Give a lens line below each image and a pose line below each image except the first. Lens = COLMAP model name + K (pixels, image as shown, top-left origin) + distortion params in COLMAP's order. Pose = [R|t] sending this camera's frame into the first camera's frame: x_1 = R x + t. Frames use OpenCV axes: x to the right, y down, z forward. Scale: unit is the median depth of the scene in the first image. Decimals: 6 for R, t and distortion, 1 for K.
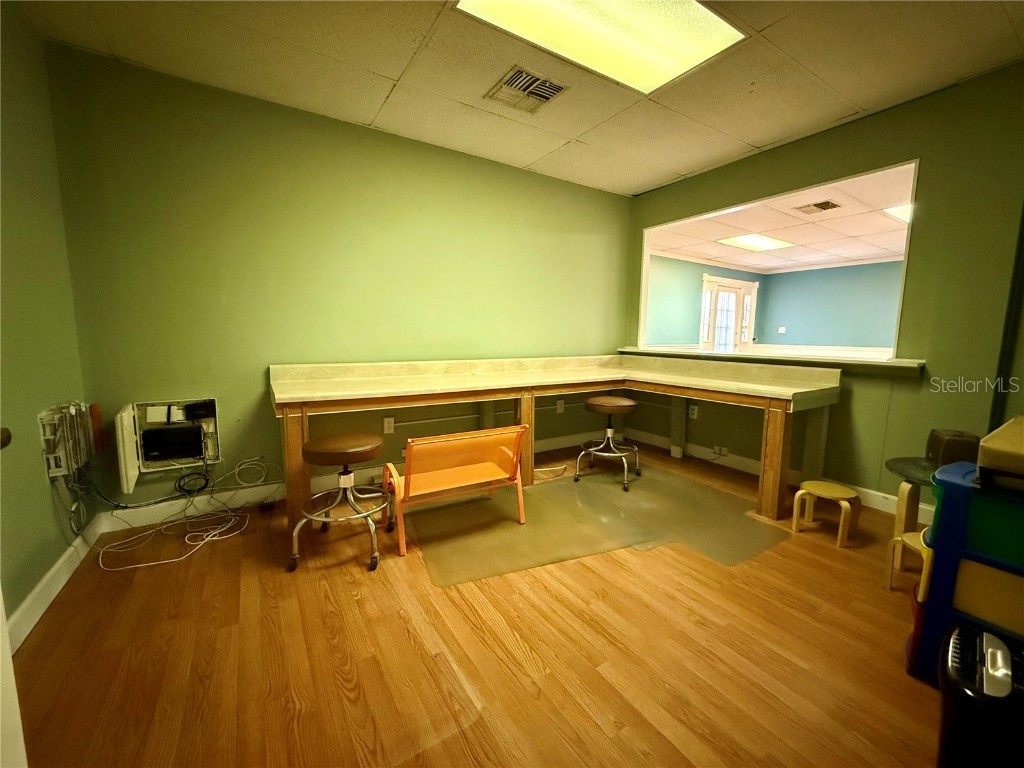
lens RADIAL K [[411.0, 0, 511.6], [0, 411.0, 380.2], [0, 0, 1]] dist [-0.002805, 0.000315]
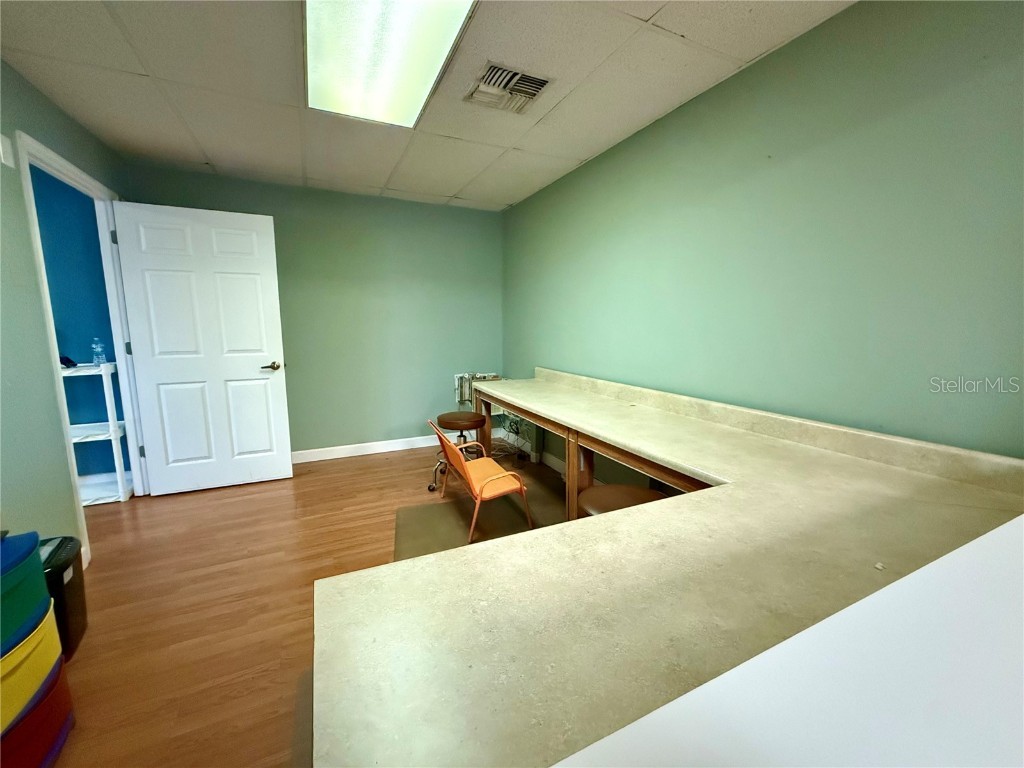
lens RADIAL K [[411.0, 0, 512.6], [0, 411.0, 382.6], [0, 0, 1]] dist [-0.002805, 0.000315]
pose [[-0.126303, 0.130274, -0.983400, 1.083251], [-0.107171, 0.983745, 0.144084, -0.226789], [0.986185, 0.123591, -0.110289, 1.304321]]
